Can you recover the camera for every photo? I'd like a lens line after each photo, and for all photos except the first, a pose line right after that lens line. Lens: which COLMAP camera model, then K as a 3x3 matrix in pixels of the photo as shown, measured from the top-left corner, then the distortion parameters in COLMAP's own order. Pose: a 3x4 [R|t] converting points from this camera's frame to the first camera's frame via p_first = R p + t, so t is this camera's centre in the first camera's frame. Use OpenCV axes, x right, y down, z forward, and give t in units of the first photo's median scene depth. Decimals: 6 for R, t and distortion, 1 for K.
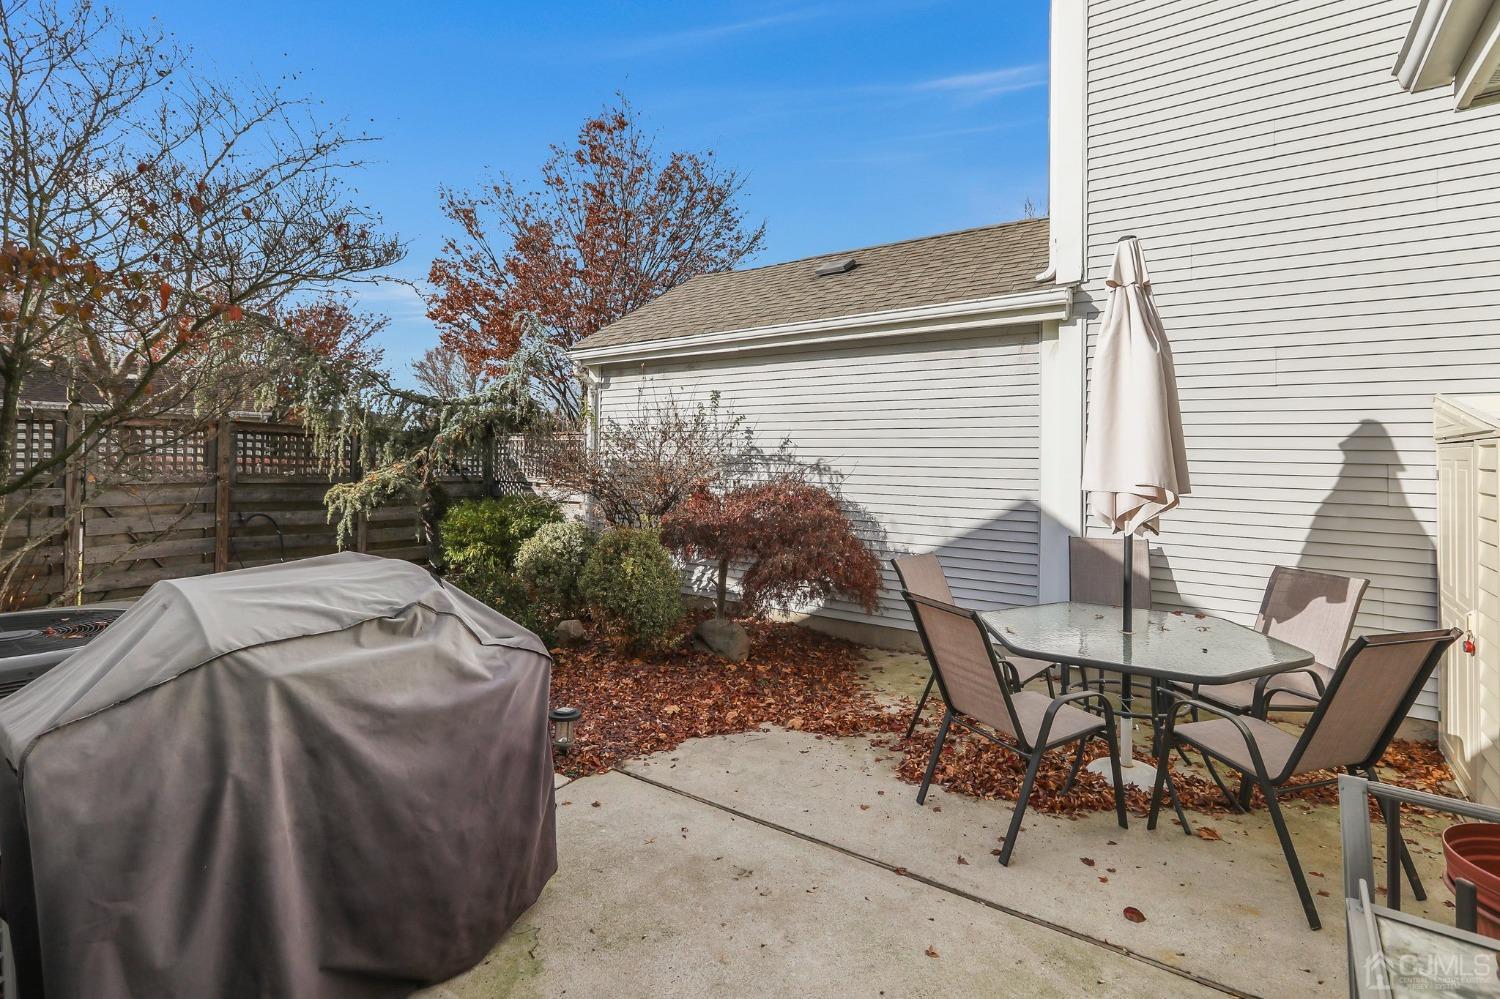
lens RADIAL K [[682.9, 0, 752.4], [0, 682.9, 499.7], [0, 0, 1]] dist [-0.040339, 0.017993]
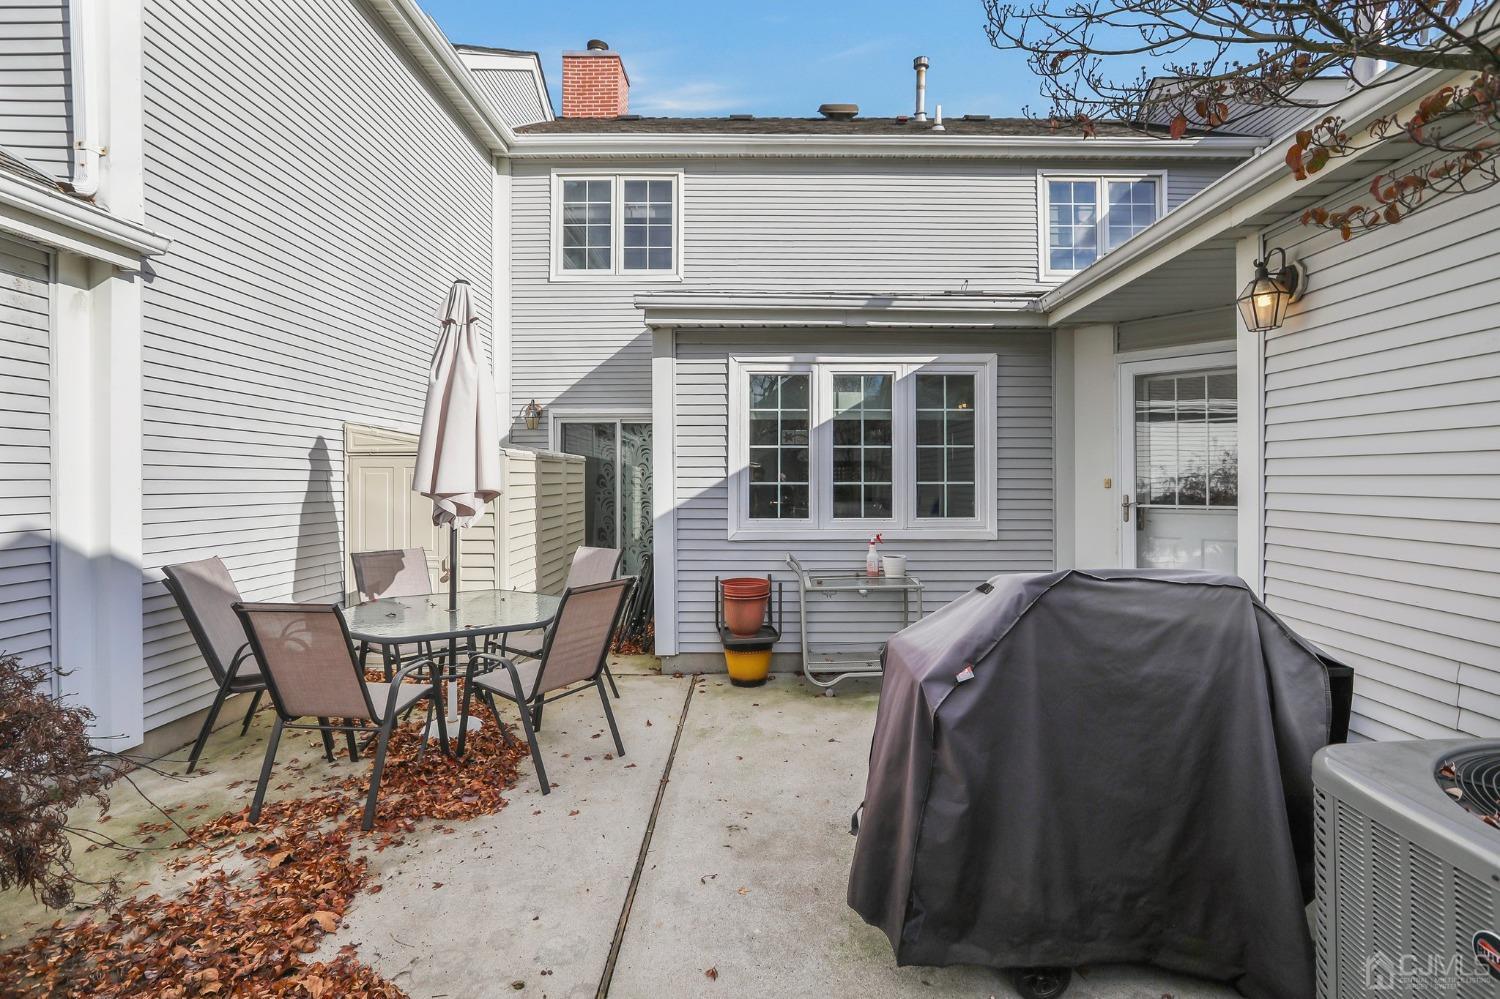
lens RADIAL K [[692.9, 0, 758.1], [0, 692.9, 487.2], [0, 0, 1]] dist [-0.021681, 0.000519]
pose [[-0.584893, -0.017123, 0.810930, -0.661844], [0.041788, 0.997813, 0.051209, -0.054534], [-0.810033, 0.063839, -0.582898, 1.096657]]
